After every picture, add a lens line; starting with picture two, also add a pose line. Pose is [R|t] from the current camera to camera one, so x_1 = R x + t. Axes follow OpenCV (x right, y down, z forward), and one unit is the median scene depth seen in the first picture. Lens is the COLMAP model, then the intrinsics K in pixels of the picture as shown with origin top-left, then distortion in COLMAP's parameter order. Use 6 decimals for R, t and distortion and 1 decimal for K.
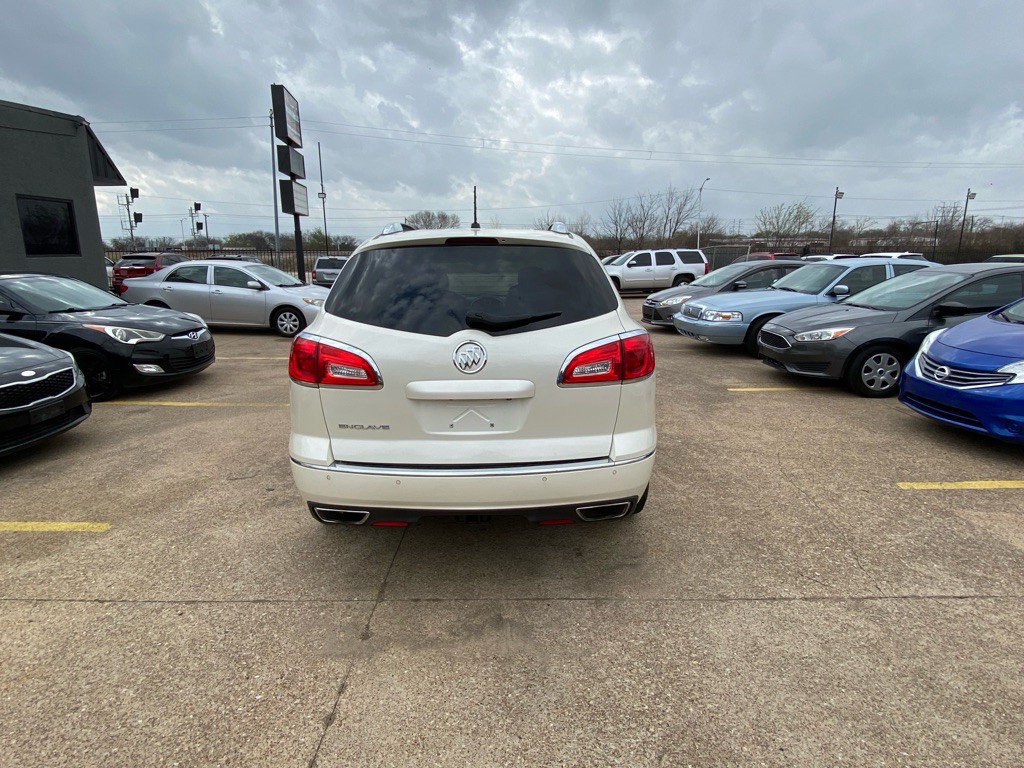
lens RADIAL K [[556.9, 0, 512.8], [0, 556.9, 380.5], [0, 0, 1]] dist [0.015495, -0.019785]
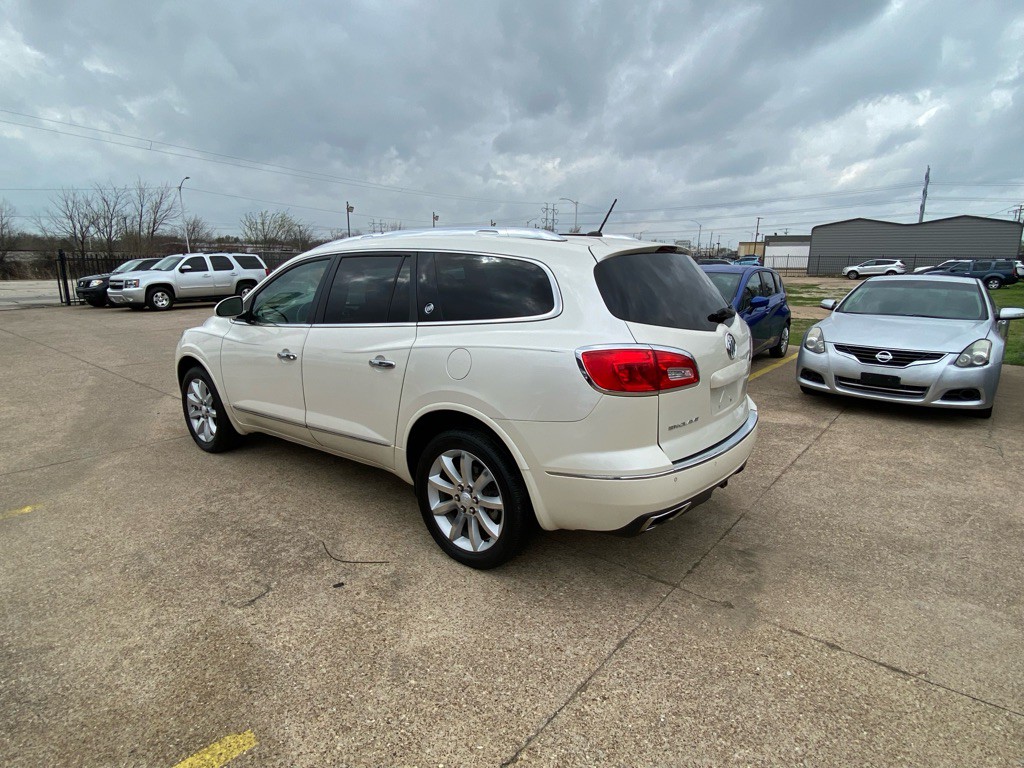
lens RADIAL K [[556.9, 0, 510.2], [0, 556.9, 381.8], [0, 0, 1]] dist [0.015495, -0.019785]
pose [[0.638508, -0.154991, 0.753847, -0.755816], [0.159993, 0.984844, 0.066970, -0.071199], [-0.752801, 0.077849, 0.653628, 0.327175]]
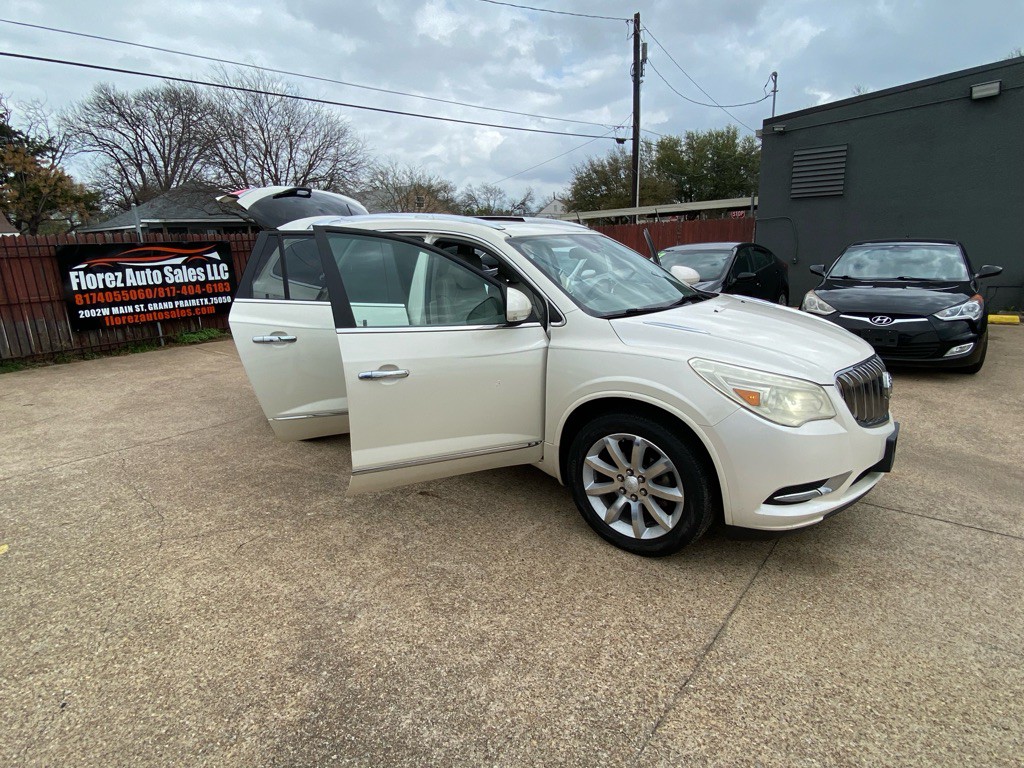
lens RADIAL K [[556.9, 0, 507.3], [0, 556.9, 383.3], [0, 0, 1]] dist [0.015495, -0.019785]
pose [[-0.629463, 0.212657, -0.747364, 0.743855], [-0.136526, 0.916590, 0.375797, -0.393693], [0.764942, 0.338584, -0.547927, 1.793737]]
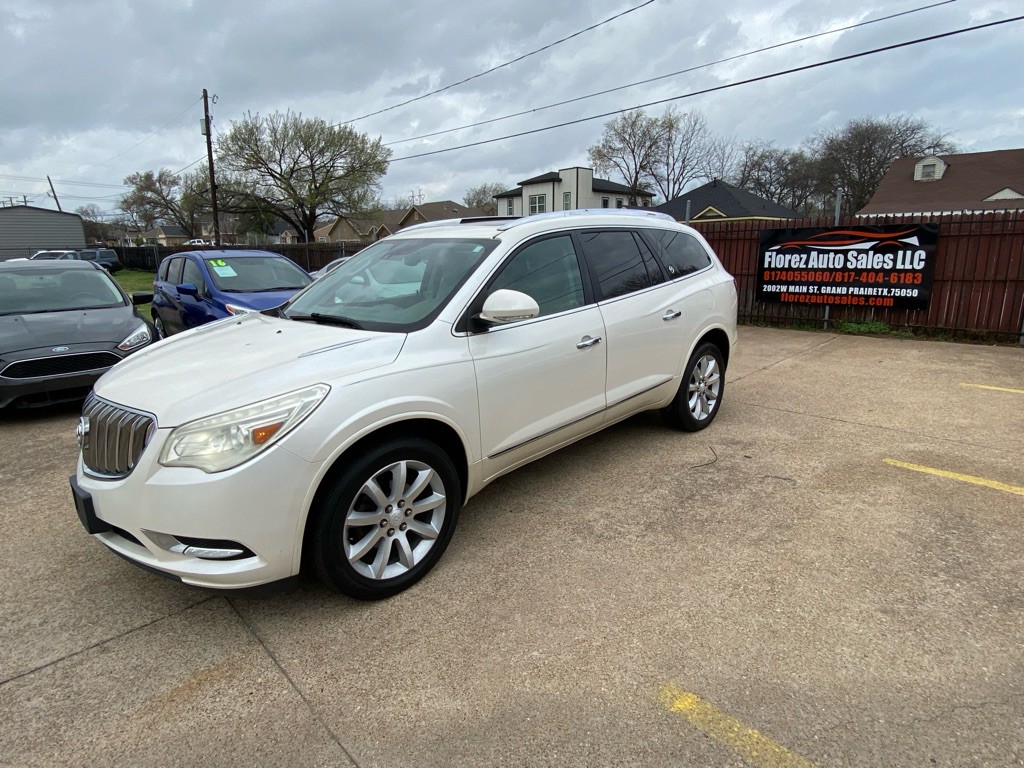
lens RADIAL K [[556.9, 0, 510.0], [0, 556.9, 381.4], [0, 0, 1]] dist [0.015495, -0.019785]
pose [[-0.695072, -0.152239, 0.702637, -0.797848], [0.179774, 0.909471, 0.374892, -0.386779], [-0.696101, 0.386893, -0.604779, 1.797209]]
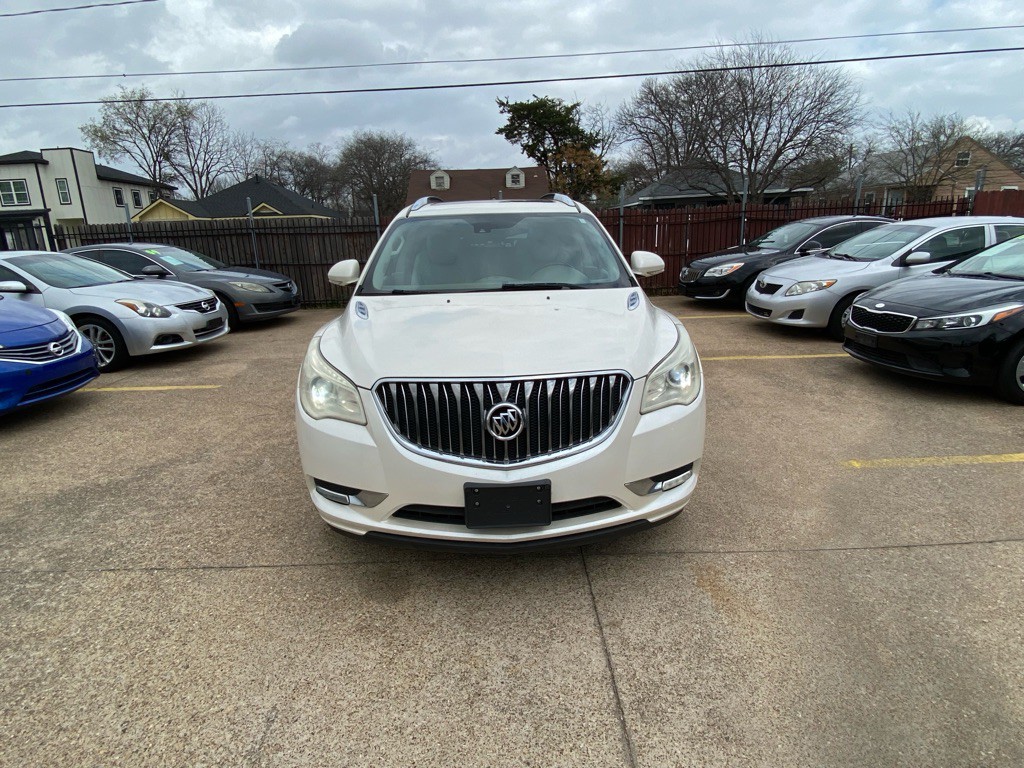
lens RADIAL K [[556.9, 0, 509.8], [0, 556.9, 377.1], [0, 0, 1]] dist [0.015495, -0.019785]
pose [[-0.999370, 0.035197, -0.004613, -0.074568], [0.029220, 0.889448, 0.456102, -0.465531], [0.020156, 0.455679, -0.889916, 2.212155]]
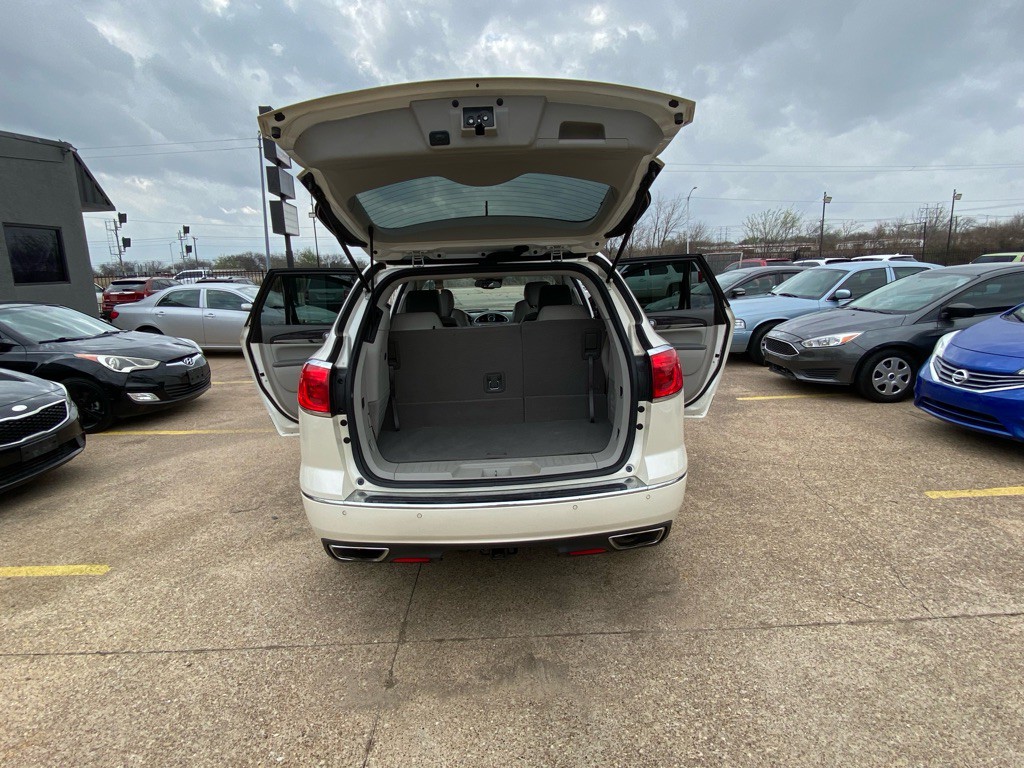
lens RADIAL K [[556.9, 0, 512.2], [0, 556.9, 381.8], [0, 0, 1]] dist [0.015495, -0.019785]
pose [[0.999417, -0.032411, 0.010738, -0.030999], [0.032623, 0.999263, -0.020204, -0.011157], [-0.010075, 0.020542, 0.999738, 0.032561]]
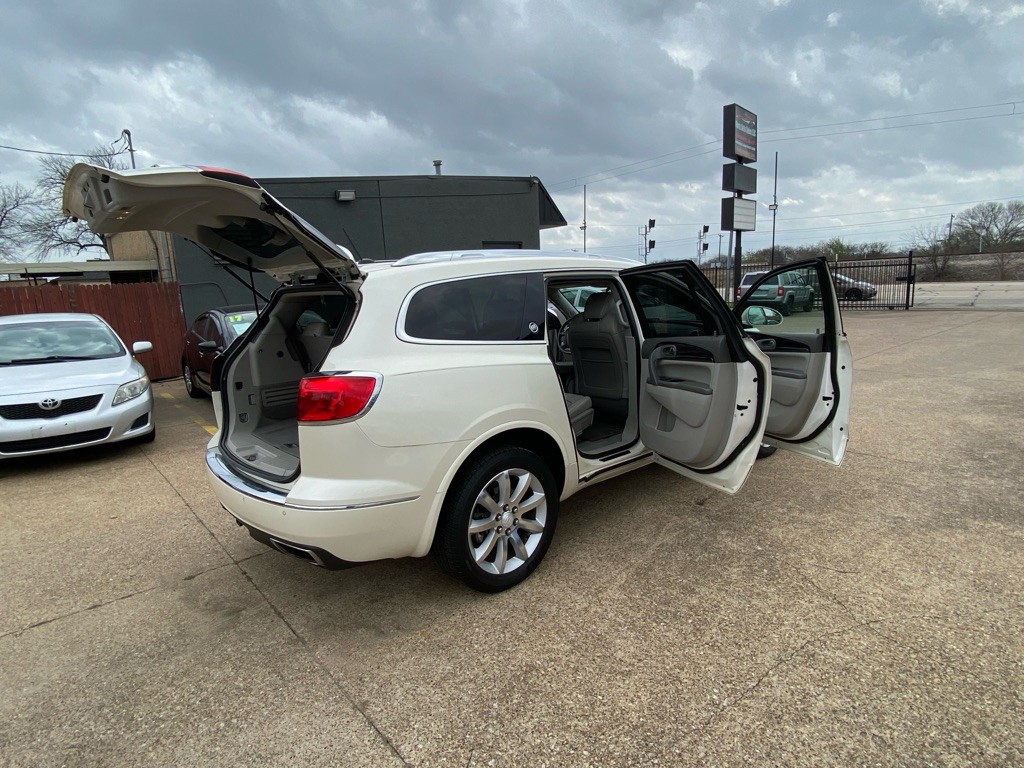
lens RADIAL K [[556.9, 0, 513.1], [0, 556.9, 405.3], [0, 0, 1]] dist [0.015495, -0.019785]
pose [[0.650868, 0.132666, -0.747510, 0.694627], [-0.120682, 0.990174, 0.070653, -0.085268], [0.749538, 0.044225, 0.660483, 0.391219]]
